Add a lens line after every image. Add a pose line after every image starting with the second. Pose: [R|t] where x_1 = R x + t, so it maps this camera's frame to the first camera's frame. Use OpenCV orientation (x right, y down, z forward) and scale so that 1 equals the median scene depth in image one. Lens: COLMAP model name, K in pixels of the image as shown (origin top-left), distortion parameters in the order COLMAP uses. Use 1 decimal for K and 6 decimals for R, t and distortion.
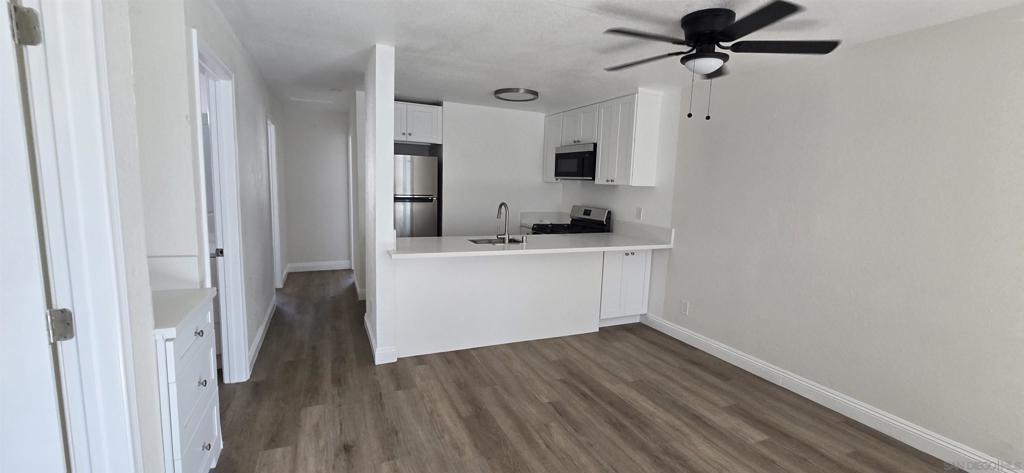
lens RADIAL K [[416.6, 0, 512.0], [0, 416.6, 236.5], [0, 0, 1]] dist [-0.000271, 0.000322]
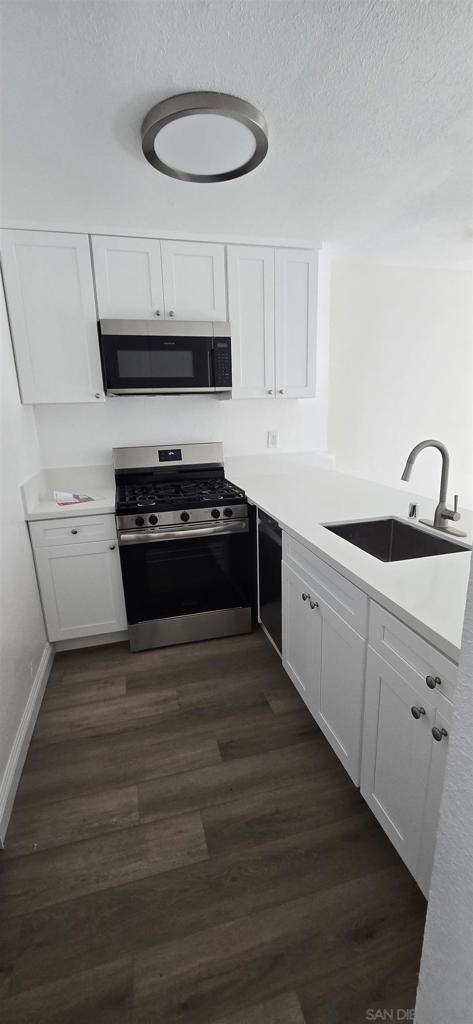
lens RADIAL K [[416.6, 0, 236.5], [0, 416.6, 512.0], [0, 0, 1]] dist [-0.000271, 0.000322]
pose [[0.159555, -0.288985, 0.943944, -0.501640], [0.169023, 0.950071, 0.262290, -0.166807], [-0.972612, 0.117698, 0.200434, 1.170899]]
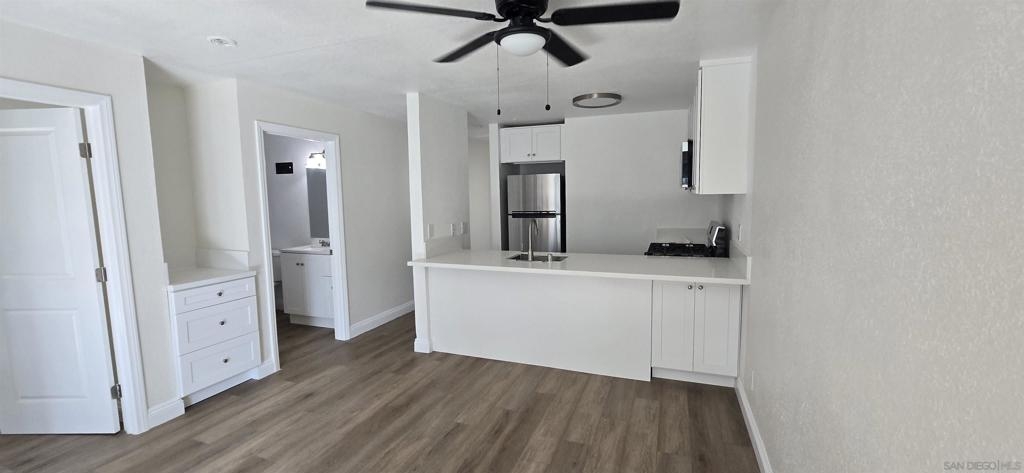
lens RADIAL K [[416.6, 0, 512.0], [0, 416.6, 236.5], [0, 0, 1]] dist [-0.000271, 0.000322]
pose [[0.707397, 0.025585, -0.706353, 0.661892], [-0.049062, 0.998712, -0.012959, -0.026015], [0.705112, 0.043822, 0.707741, 0.289685]]
